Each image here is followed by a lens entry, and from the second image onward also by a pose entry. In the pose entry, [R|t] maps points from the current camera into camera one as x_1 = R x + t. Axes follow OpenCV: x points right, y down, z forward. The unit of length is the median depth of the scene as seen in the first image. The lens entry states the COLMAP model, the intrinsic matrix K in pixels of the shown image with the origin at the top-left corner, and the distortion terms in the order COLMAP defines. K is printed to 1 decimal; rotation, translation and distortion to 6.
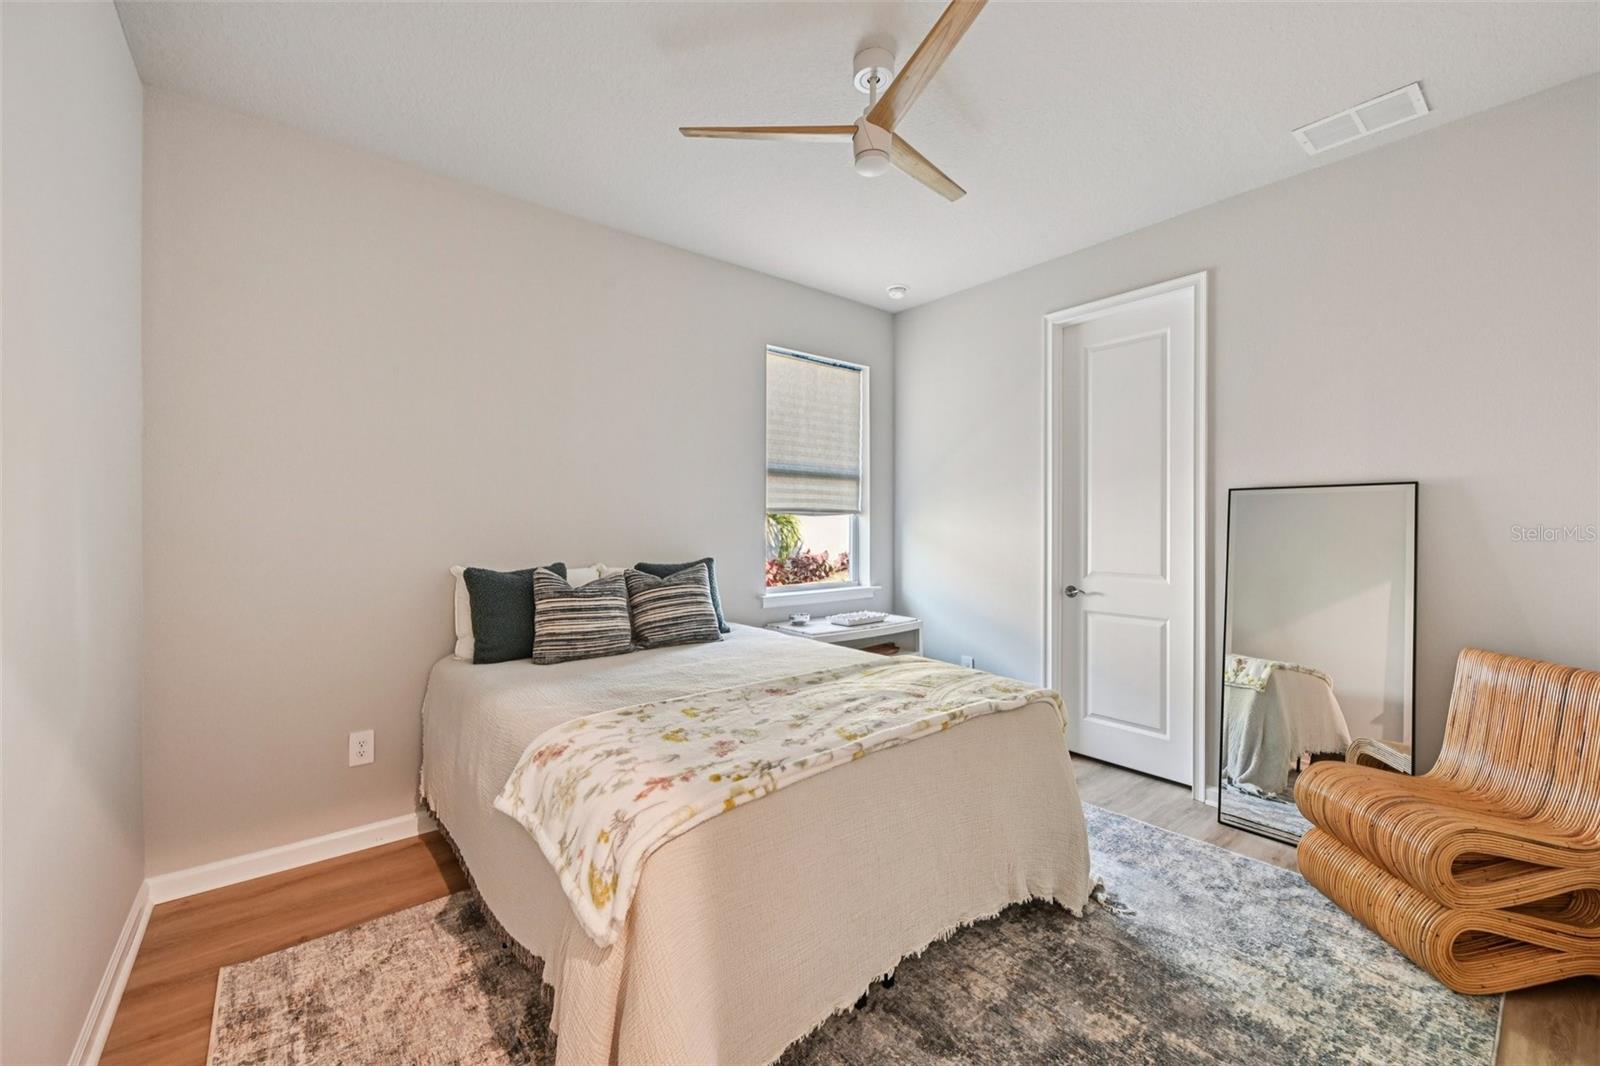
lens RADIAL K [[634.6, 0, 800.0], [0, 634.6, 525.3], [0, 0, 1]] dist [-0.001616, 0.001140]
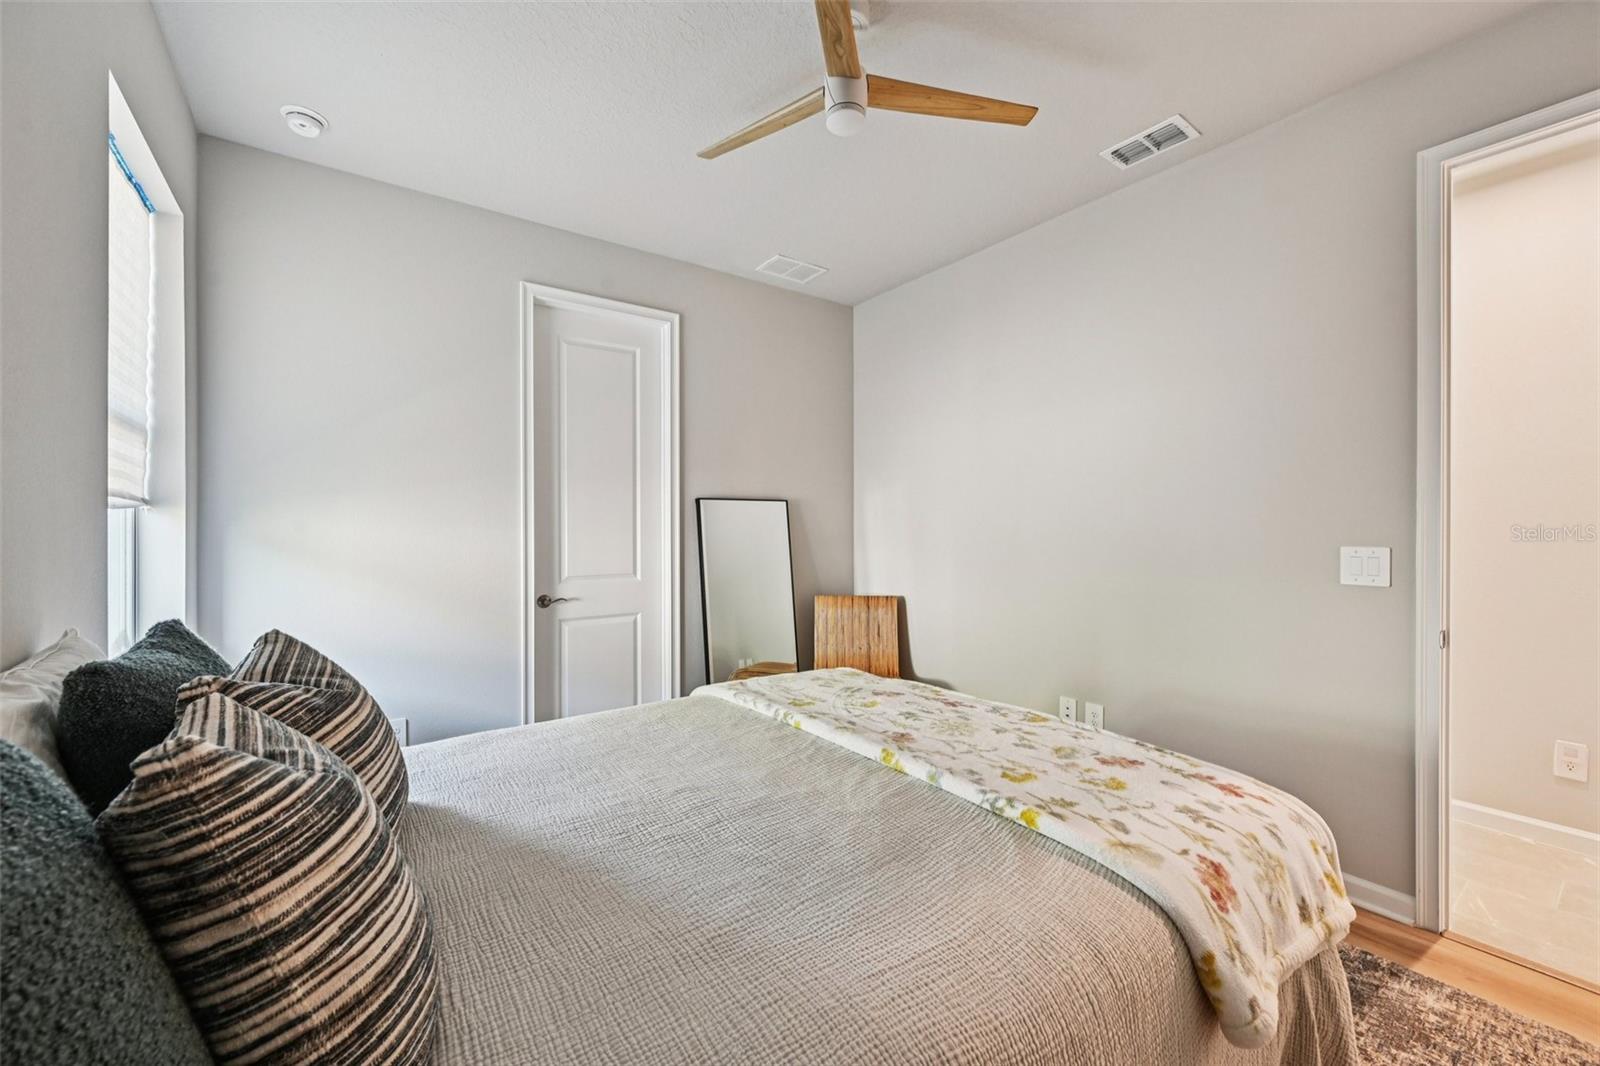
lens RADIAL K [[634.6, 0, 795.0], [0, 634.6, 529.6], [0, 0, 1]] dist [-0.001616, 0.001140]
pose [[0.056206, -0.005218, 0.998406, -0.504383], [0.004192, 0.999979, 0.004990, -0.000357], [-0.998410, 0.003905, 0.056227, 0.662426]]
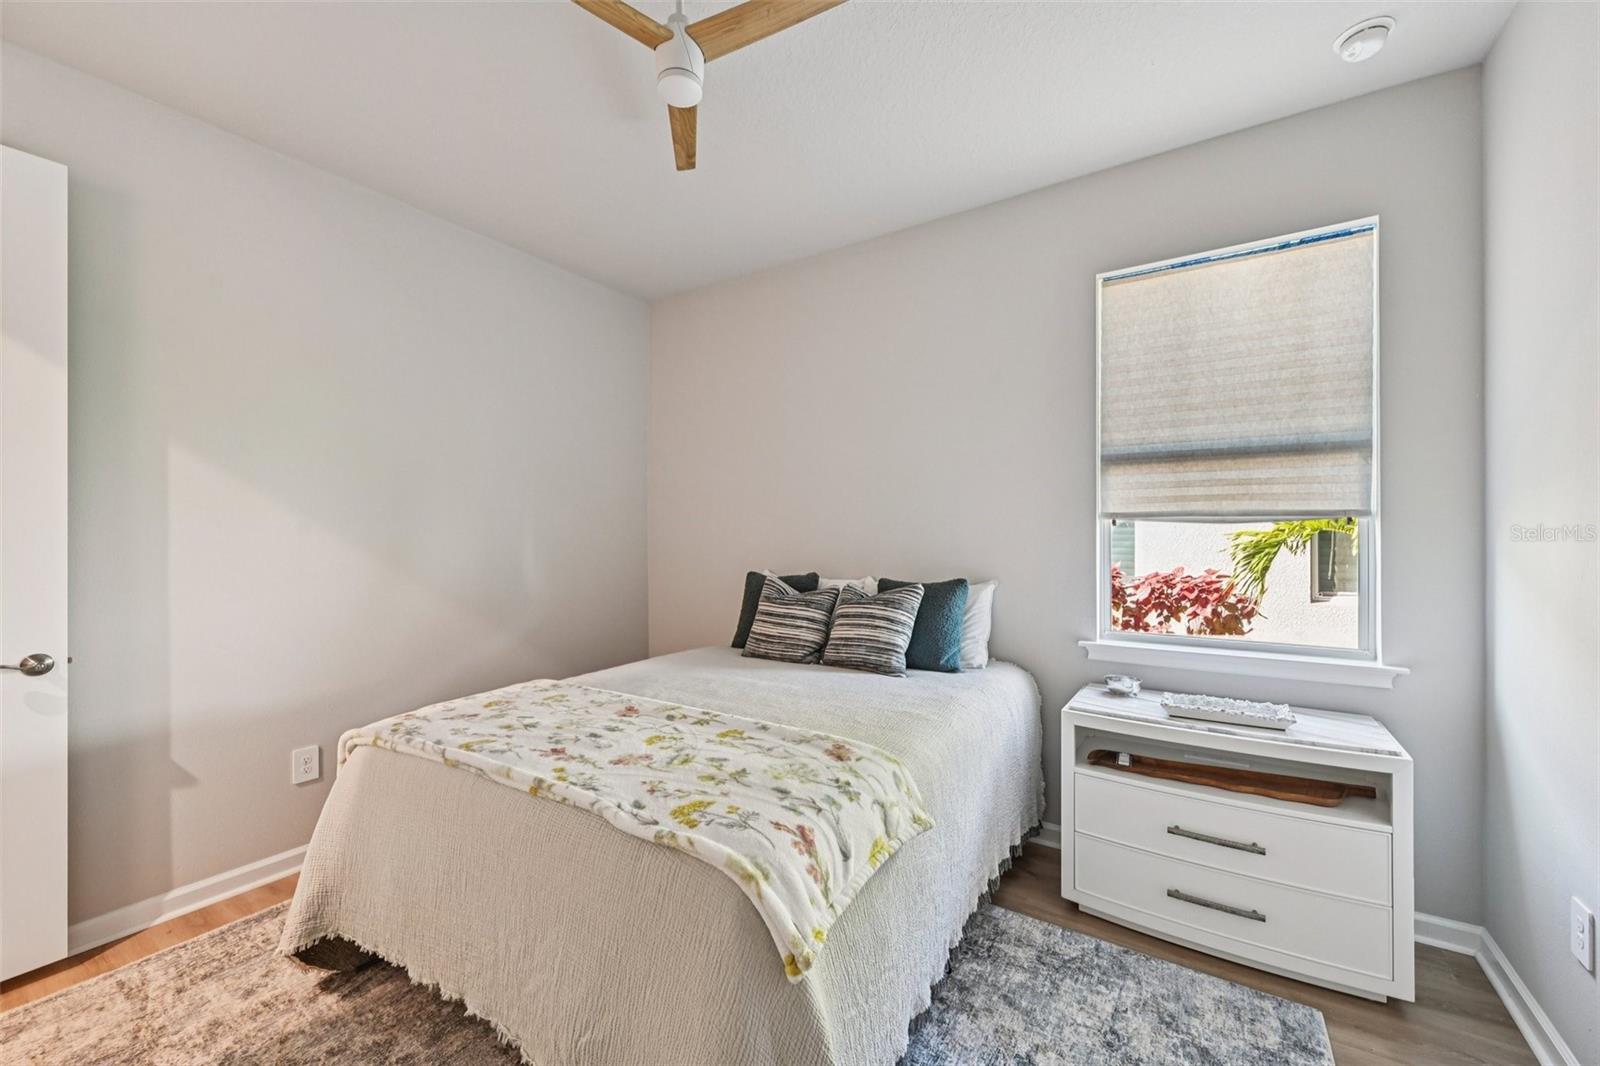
lens RADIAL K [[634.6, 0, 806.6], [0, 634.6, 535.4], [0, 0, 1]] dist [-0.001616, 0.001140]
pose [[0.311424, -0.000593, -0.950271, 0.597212], [0.000113, 1.000000, -0.000587, -0.003969], [0.950271, 0.000076, 0.311424, 0.584811]]
